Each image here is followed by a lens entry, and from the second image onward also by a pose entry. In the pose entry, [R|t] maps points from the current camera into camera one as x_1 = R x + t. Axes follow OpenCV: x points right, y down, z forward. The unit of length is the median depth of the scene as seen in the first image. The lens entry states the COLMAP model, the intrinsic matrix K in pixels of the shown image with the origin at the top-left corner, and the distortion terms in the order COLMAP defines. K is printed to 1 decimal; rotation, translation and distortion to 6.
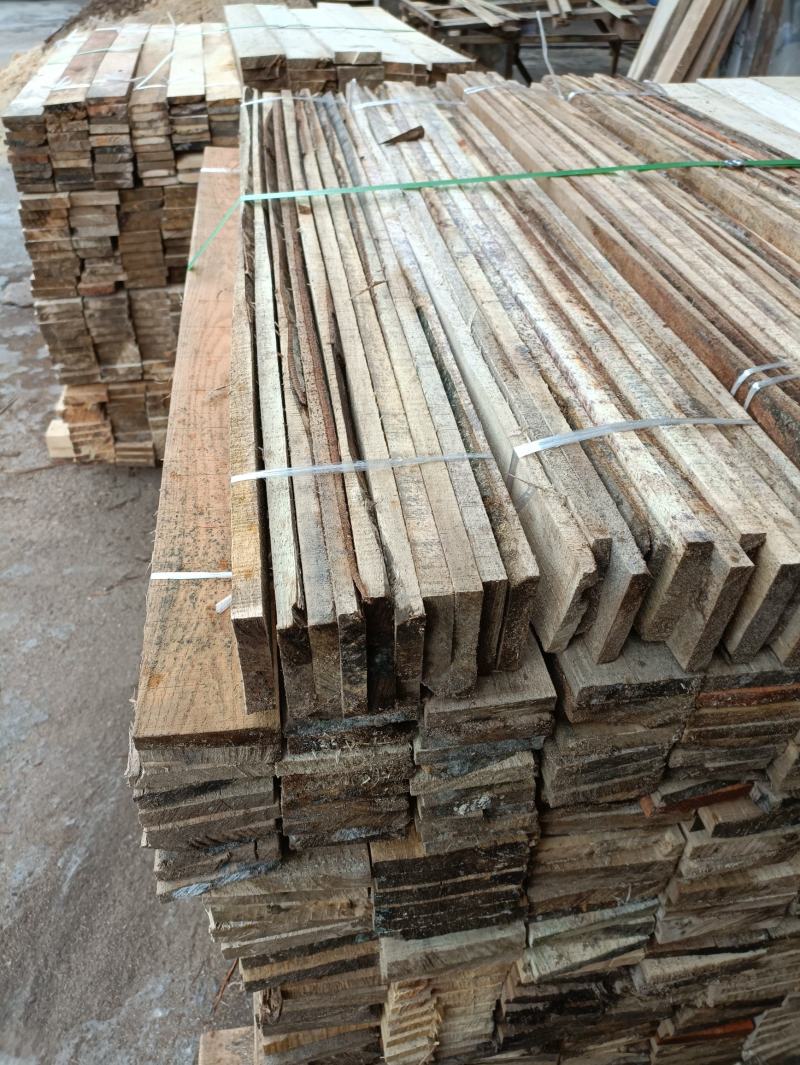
lens RADIAL K [[794.0, 0, 415.2], [0, 794.0, 540.2], [0, 0, 1]] dist [0.044687, -0.032010]
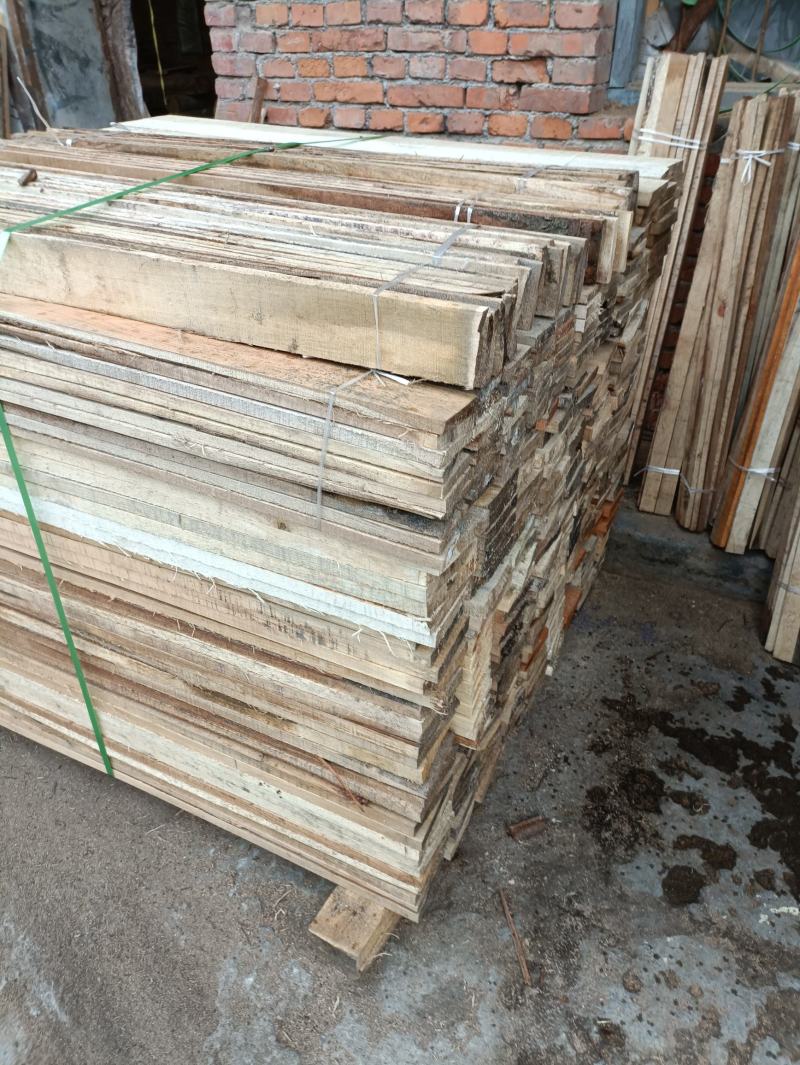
lens RADIAL K [[794.0, 0, 415.2], [0, 794.0, 540.2], [0, 0, 1]] dist [0.044687, -0.032010]
pose [[0.580472, -0.470358, 0.664692, -0.975061], [0.524066, 0.840563, 0.137146, 0.110190], [-0.623223, 0.268733, 0.734422, -0.105634]]
